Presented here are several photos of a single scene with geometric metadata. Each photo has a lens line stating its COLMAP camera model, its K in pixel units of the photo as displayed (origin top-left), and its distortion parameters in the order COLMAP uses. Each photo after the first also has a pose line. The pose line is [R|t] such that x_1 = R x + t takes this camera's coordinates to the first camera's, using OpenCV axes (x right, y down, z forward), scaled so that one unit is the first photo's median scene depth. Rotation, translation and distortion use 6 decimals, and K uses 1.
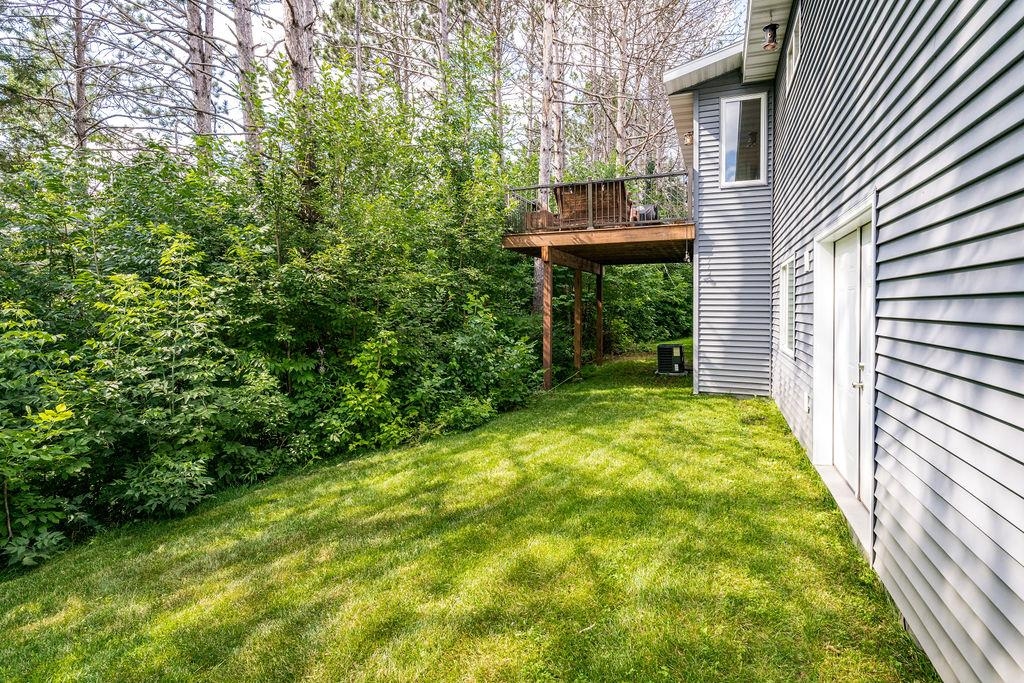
lens RADIAL K [[491.8, 0, 512.9], [0, 491.8, 304.5], [0, 0, 1]] dist [-0.003715, -0.000206]
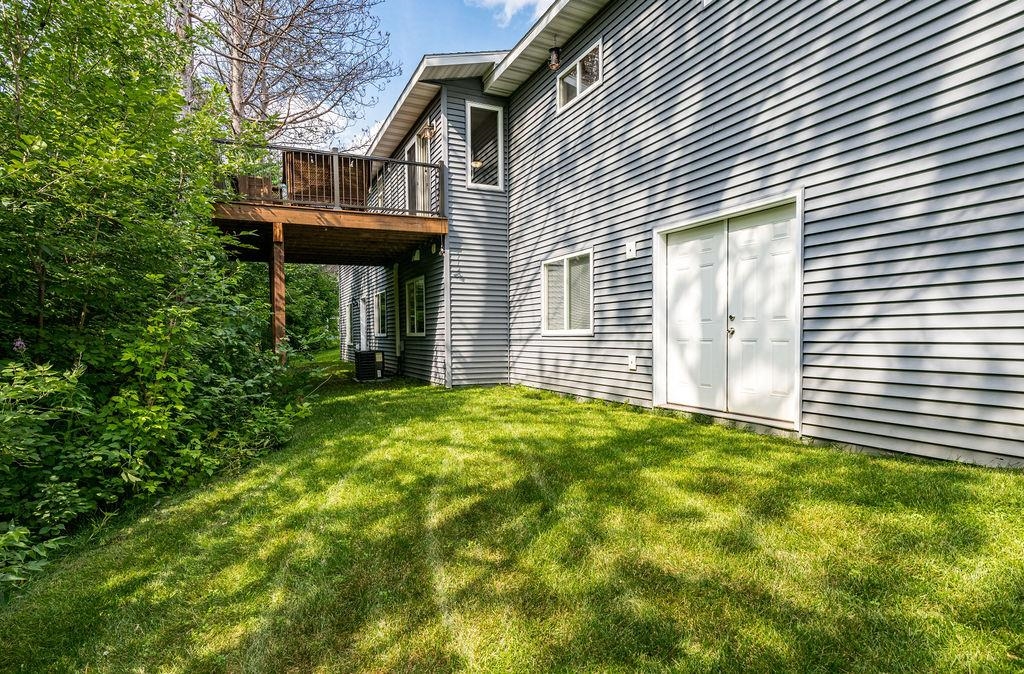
lens RADIAL K [[528.4, 0, 512.0], [0, 528.4, 337.0], [0, 0, 1]] dist [0.001539, 0.000163]
pose [[0.710293, -0.017378, 0.703691, -0.427845], [0.003930, 0.999778, 0.020724, 0.078728], [-0.703895, -0.011955, 0.710203, 0.194521]]
